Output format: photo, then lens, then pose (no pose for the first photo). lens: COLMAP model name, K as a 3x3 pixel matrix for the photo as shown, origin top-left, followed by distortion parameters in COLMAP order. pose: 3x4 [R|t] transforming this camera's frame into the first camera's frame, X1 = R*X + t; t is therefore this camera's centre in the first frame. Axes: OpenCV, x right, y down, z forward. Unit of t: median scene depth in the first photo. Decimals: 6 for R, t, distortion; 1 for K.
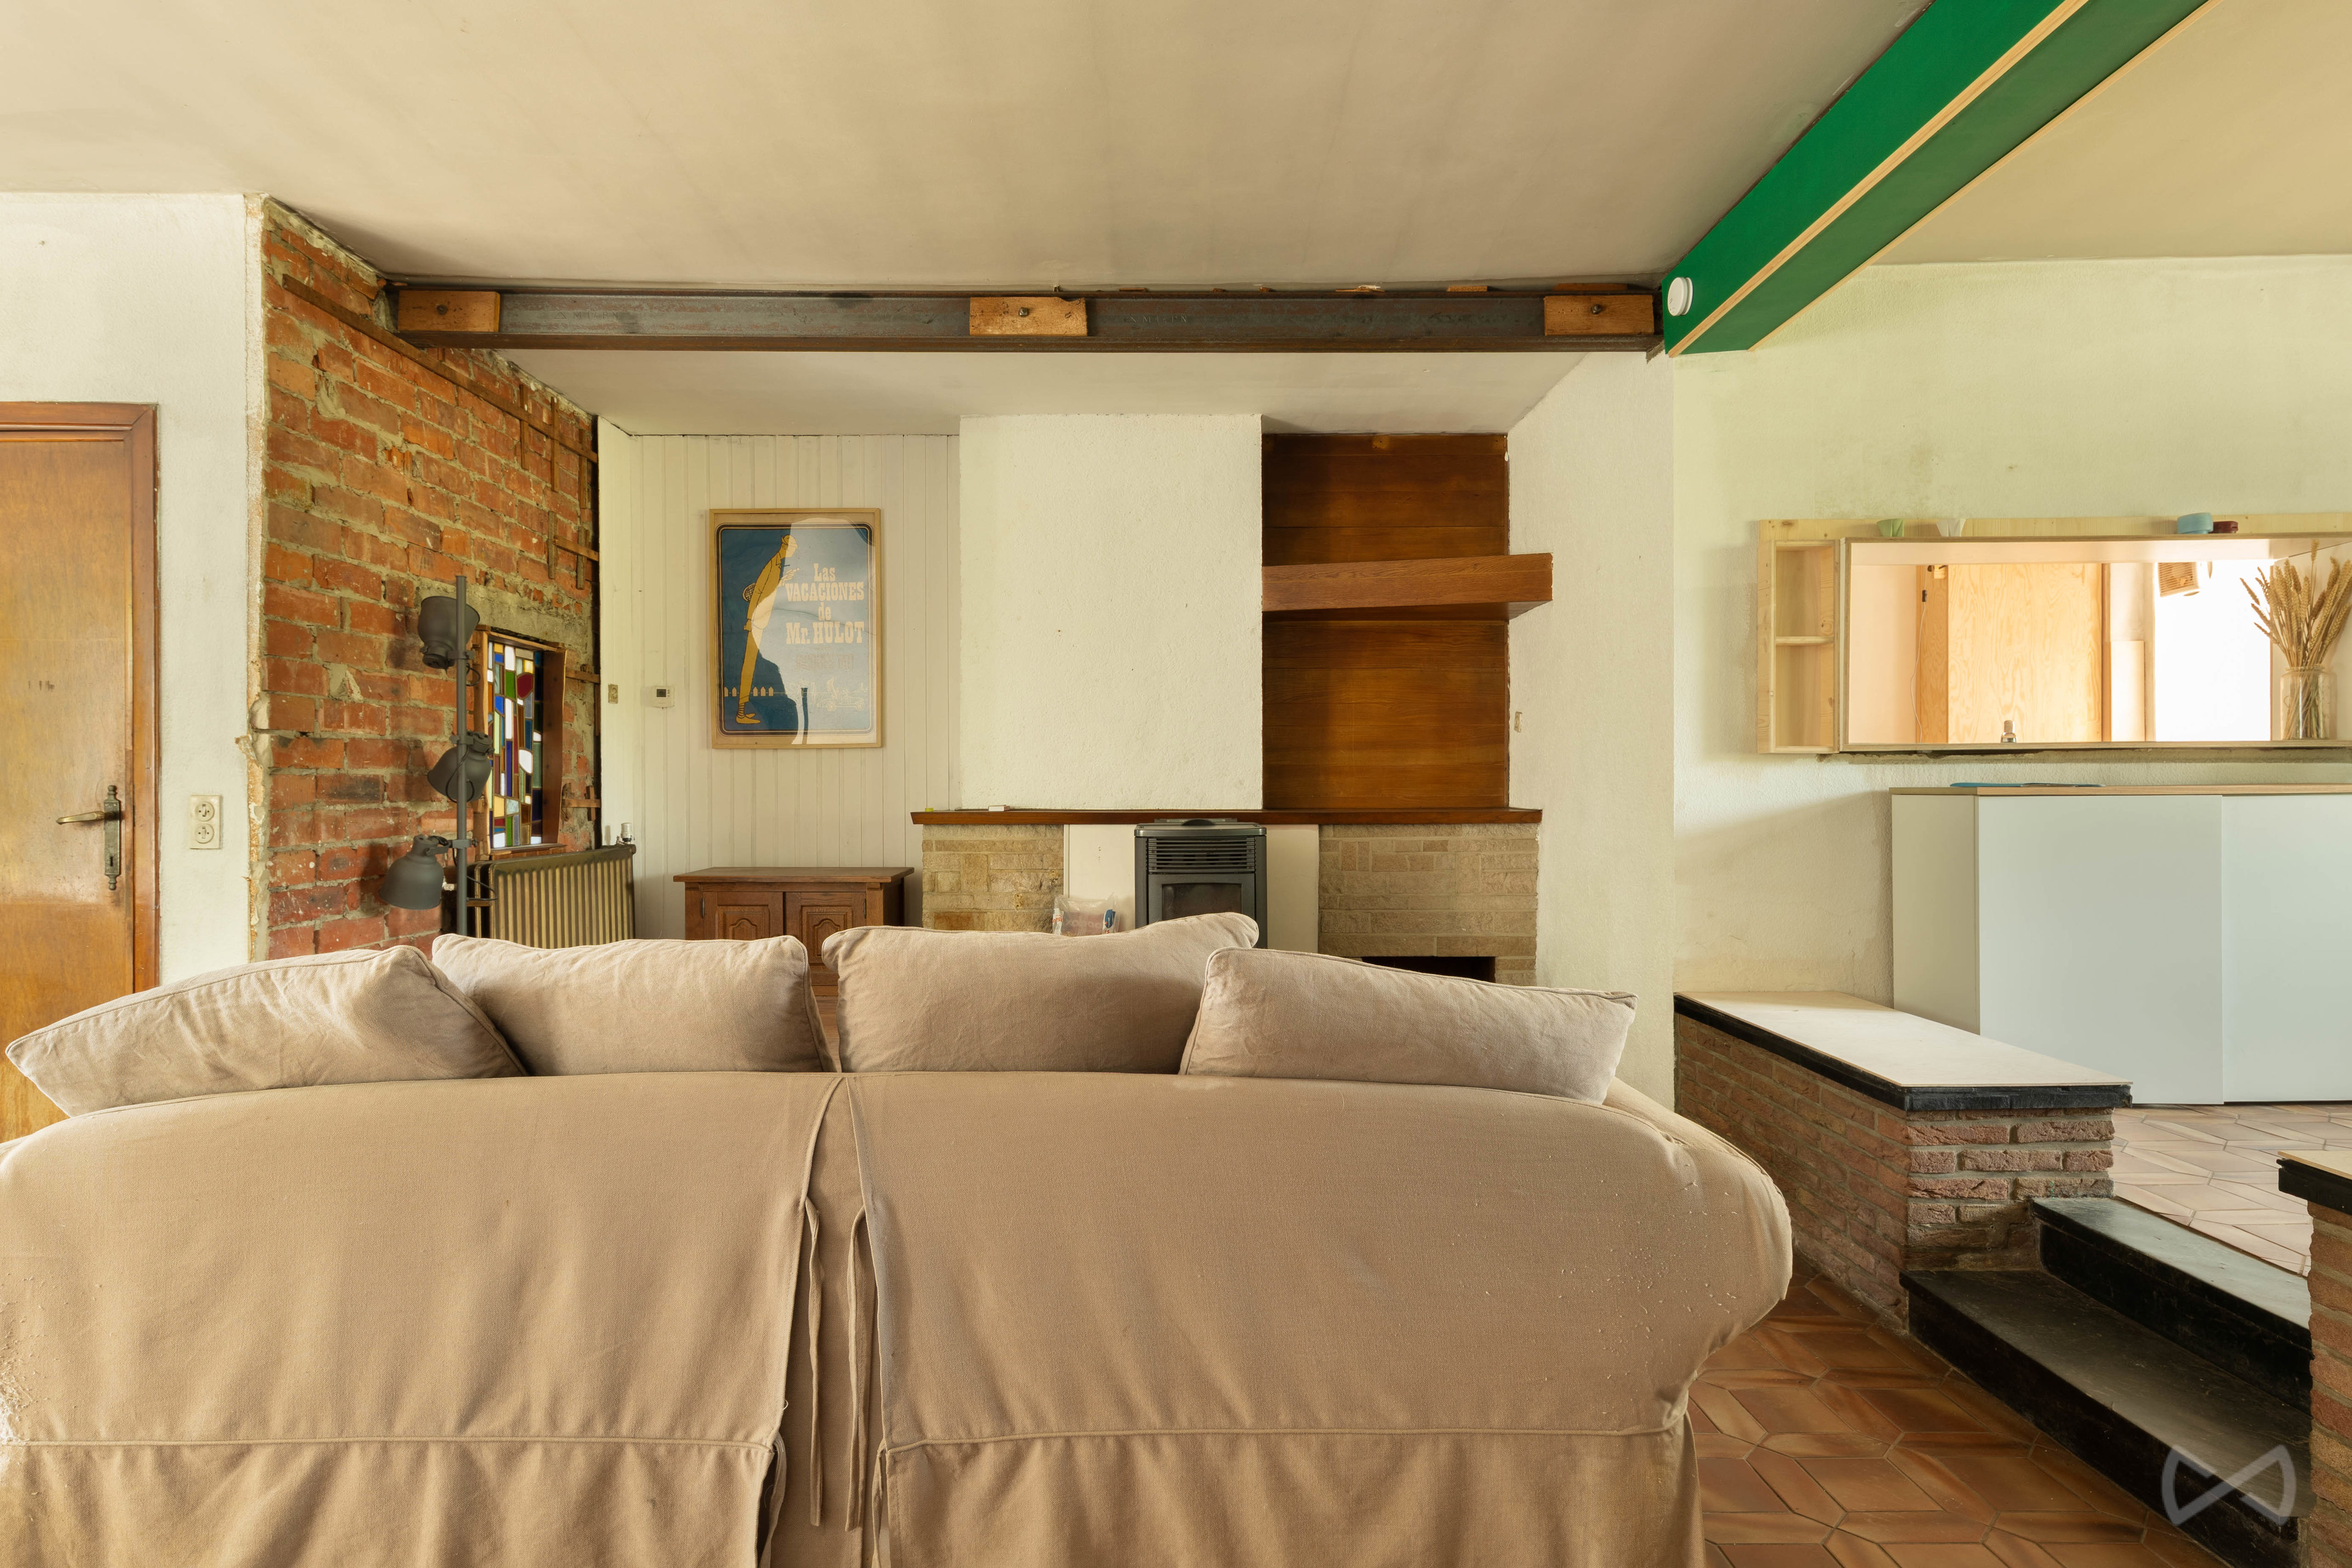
lens RADIAL K [[1241.3, 0, 1176.0], [0, 1241.3, 784.0], [0, 0, 1]] dist [0.002274, 0.000342]
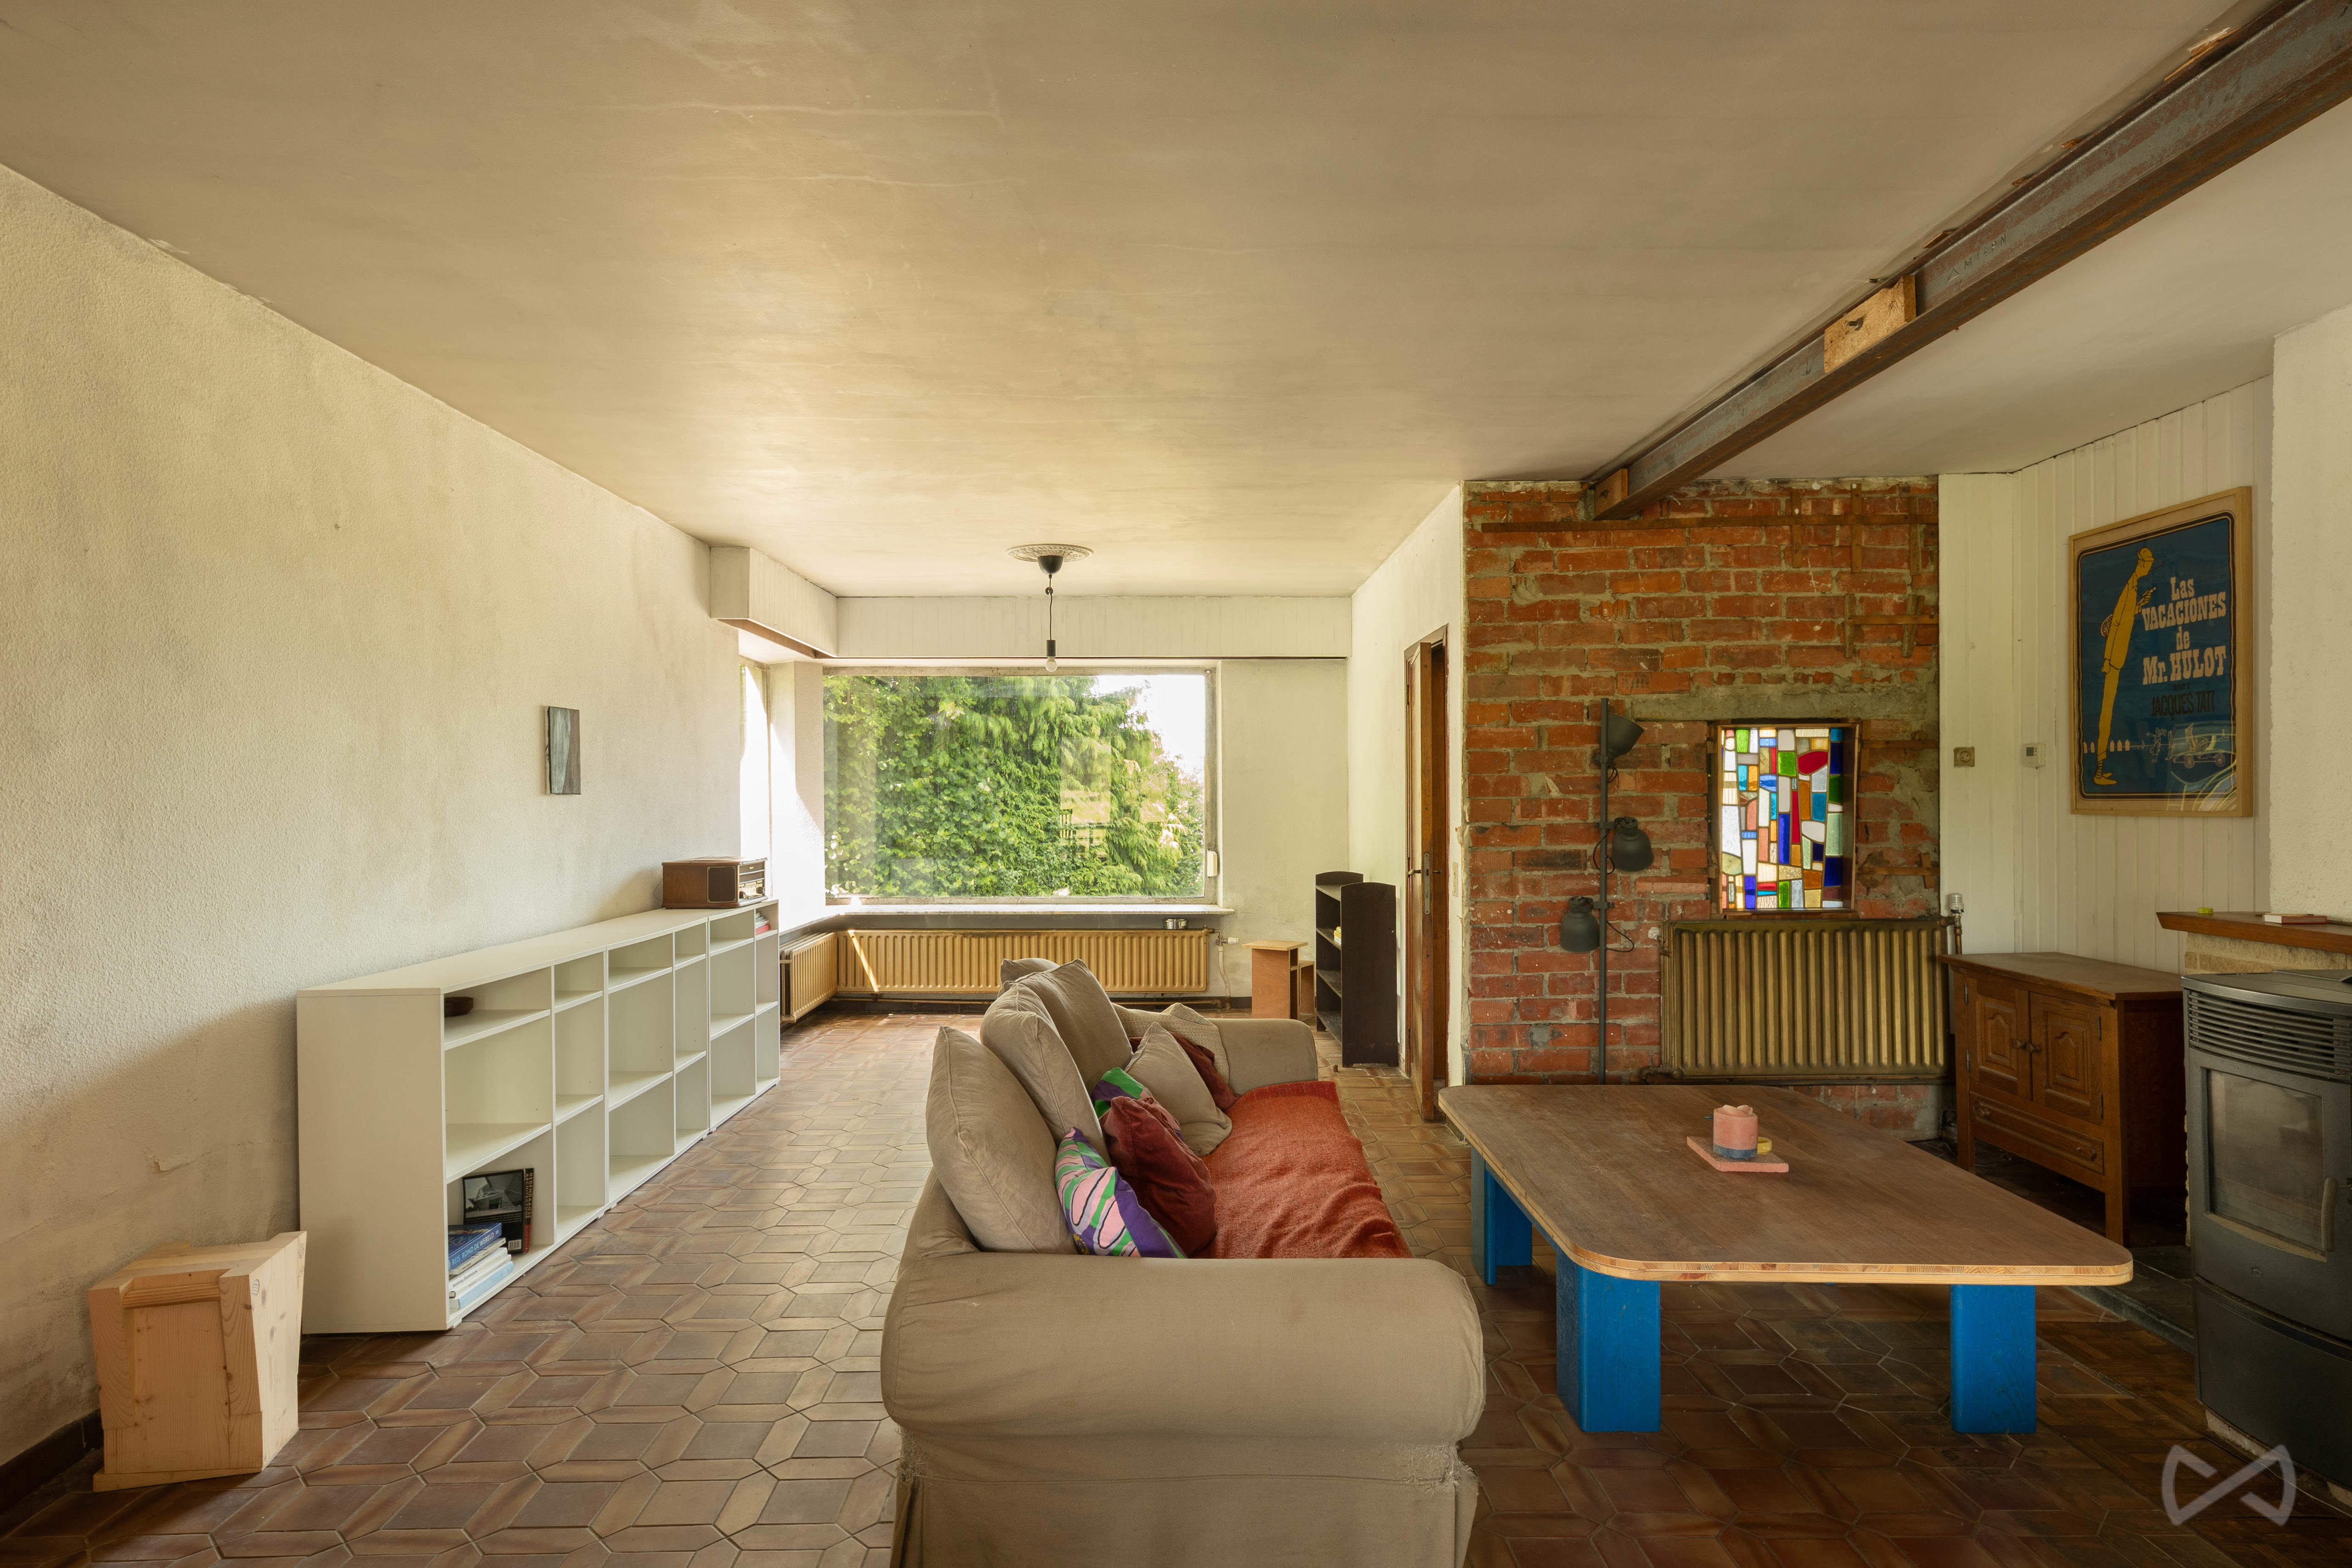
lens RADIAL K [[1241.3, 0, 1176.0], [0, 1241.3, 784.0], [0, 0, 1]] dist [0.002274, 0.000342]
pose [[-0.003838, -0.004482, -0.999983, 0.723216], [0.012498, 0.999912, -0.004530, -0.078290], [0.999915, -0.012515, -0.003782, 0.560221]]
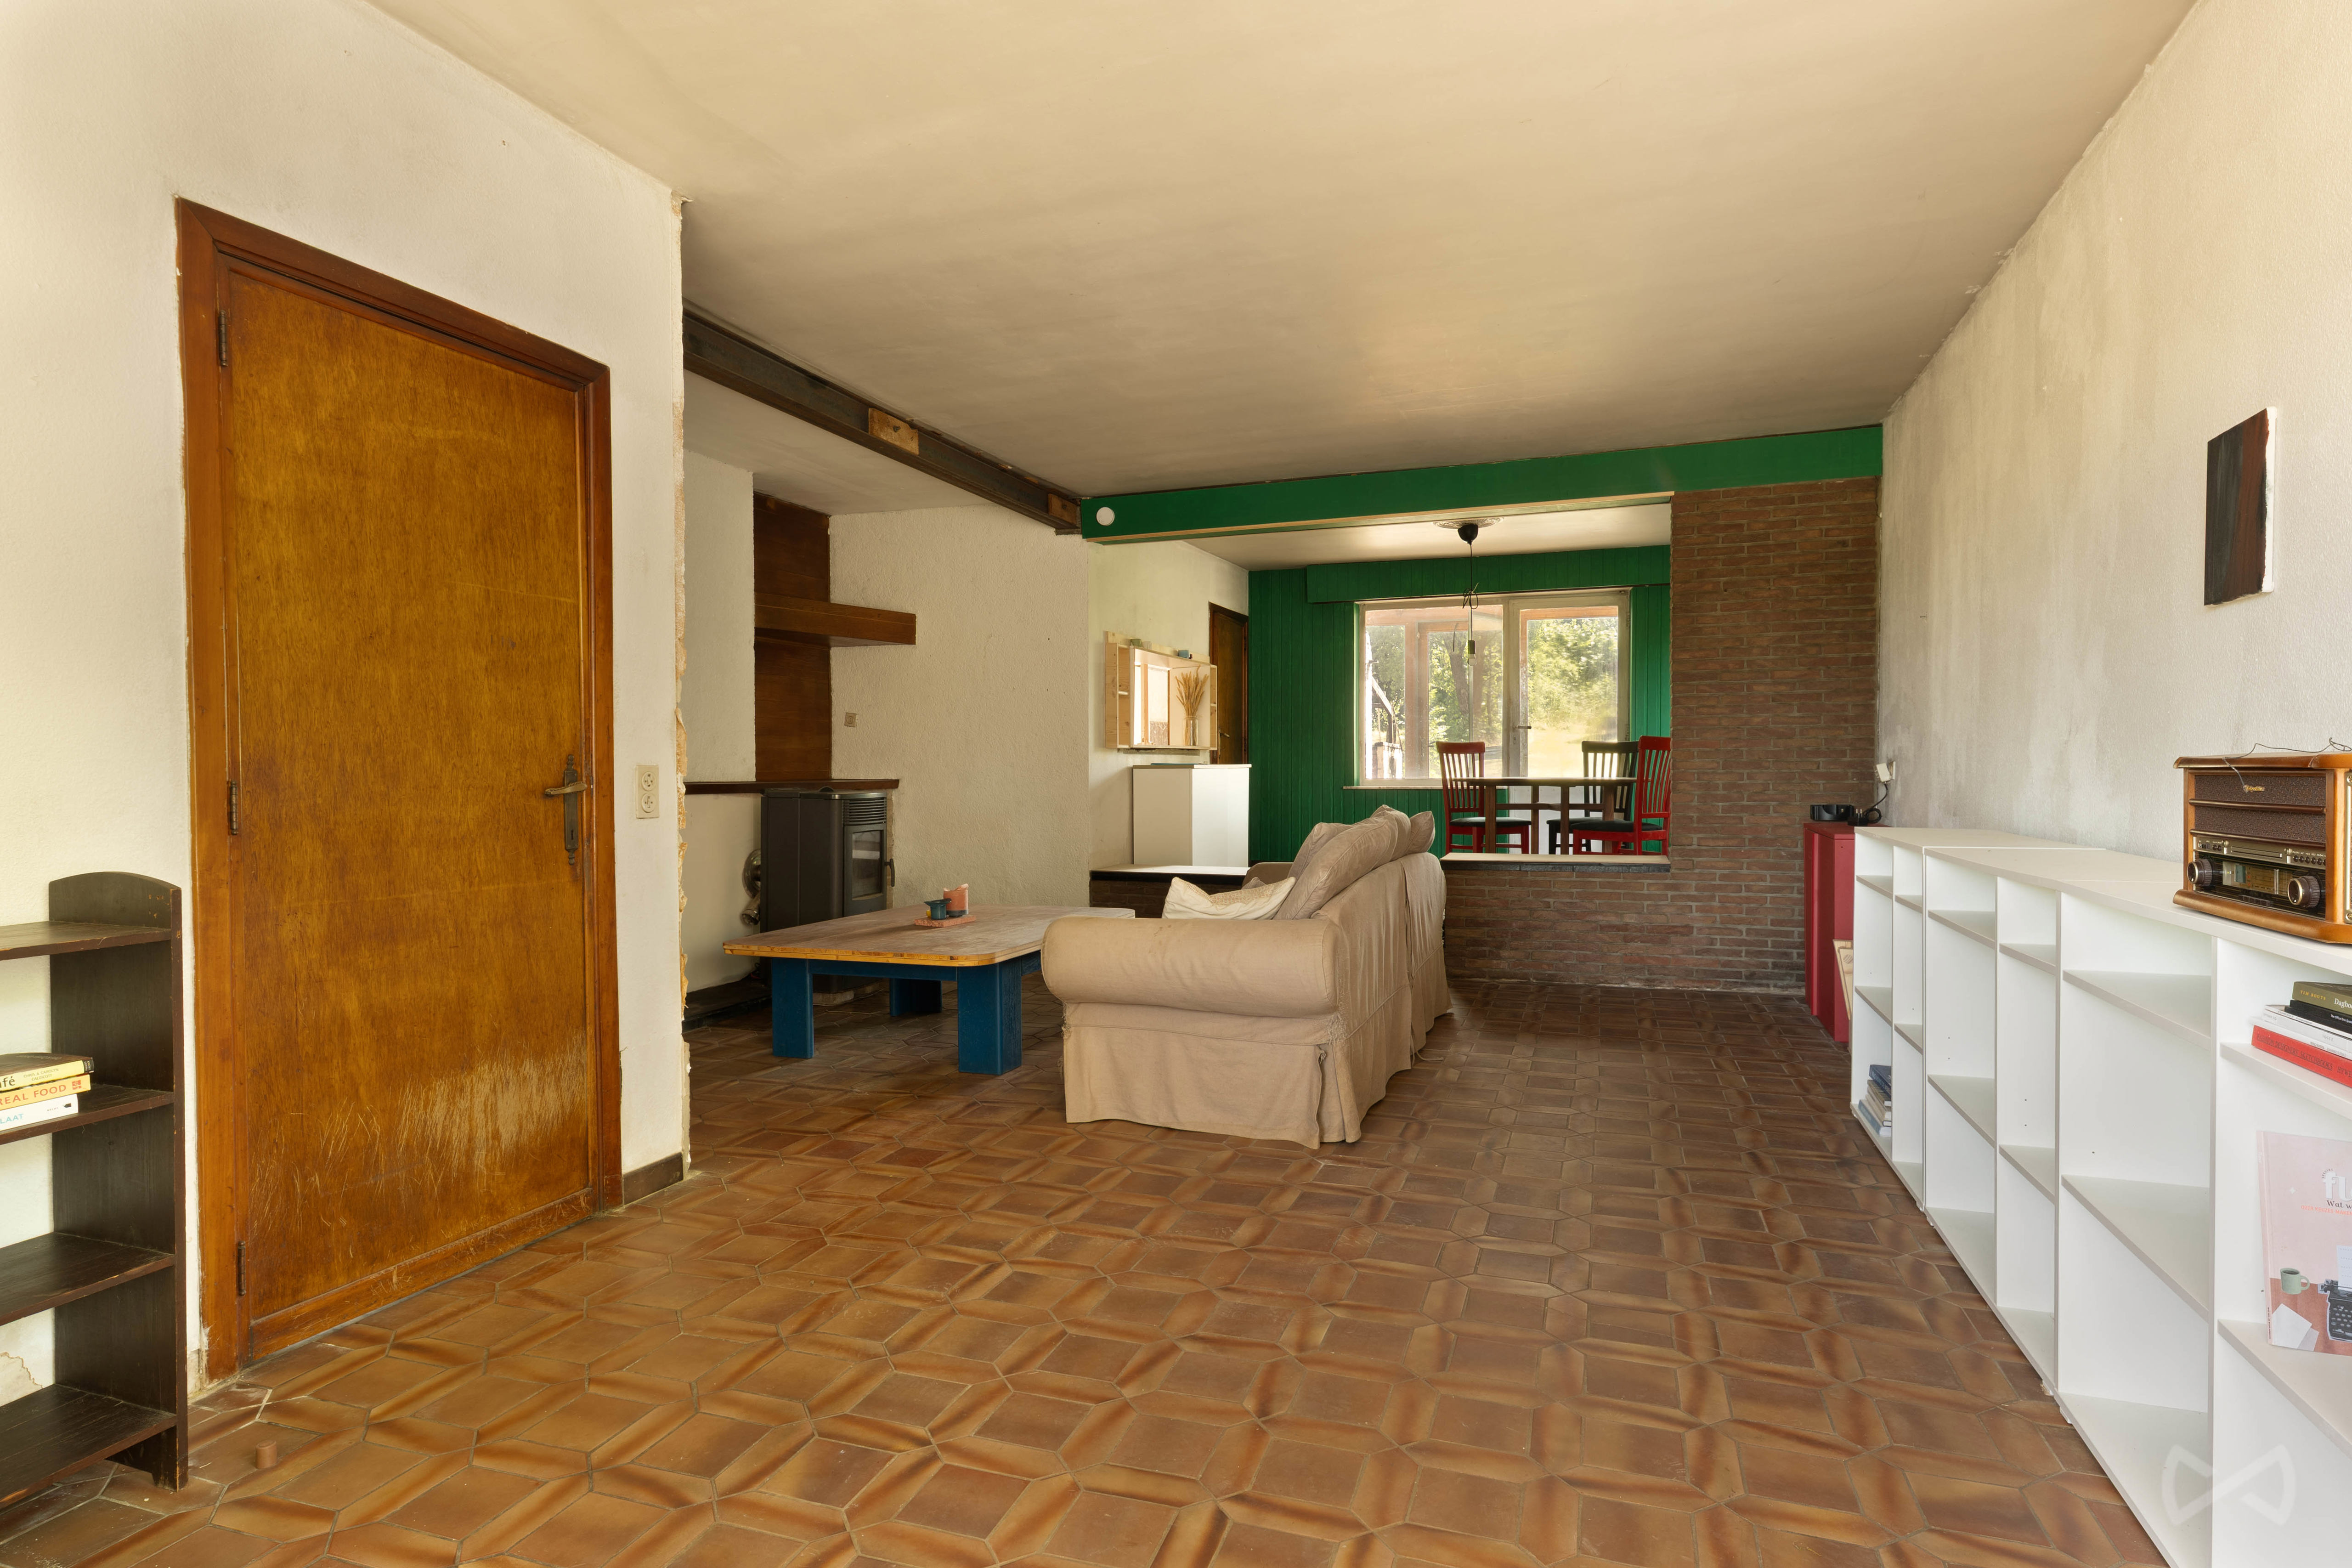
lens RADIAL K [[1241.3, 0, 1176.0], [0, 1241.3, 784.0], [0, 0, 1]] dist [0.002274, 0.000342]
pose [[0.342284, -0.010488, 0.939538, -1.388822], [-0.001813, 0.999928, 0.011823, 0.010444], [-0.939595, -0.005750, 0.342240, 0.210051]]
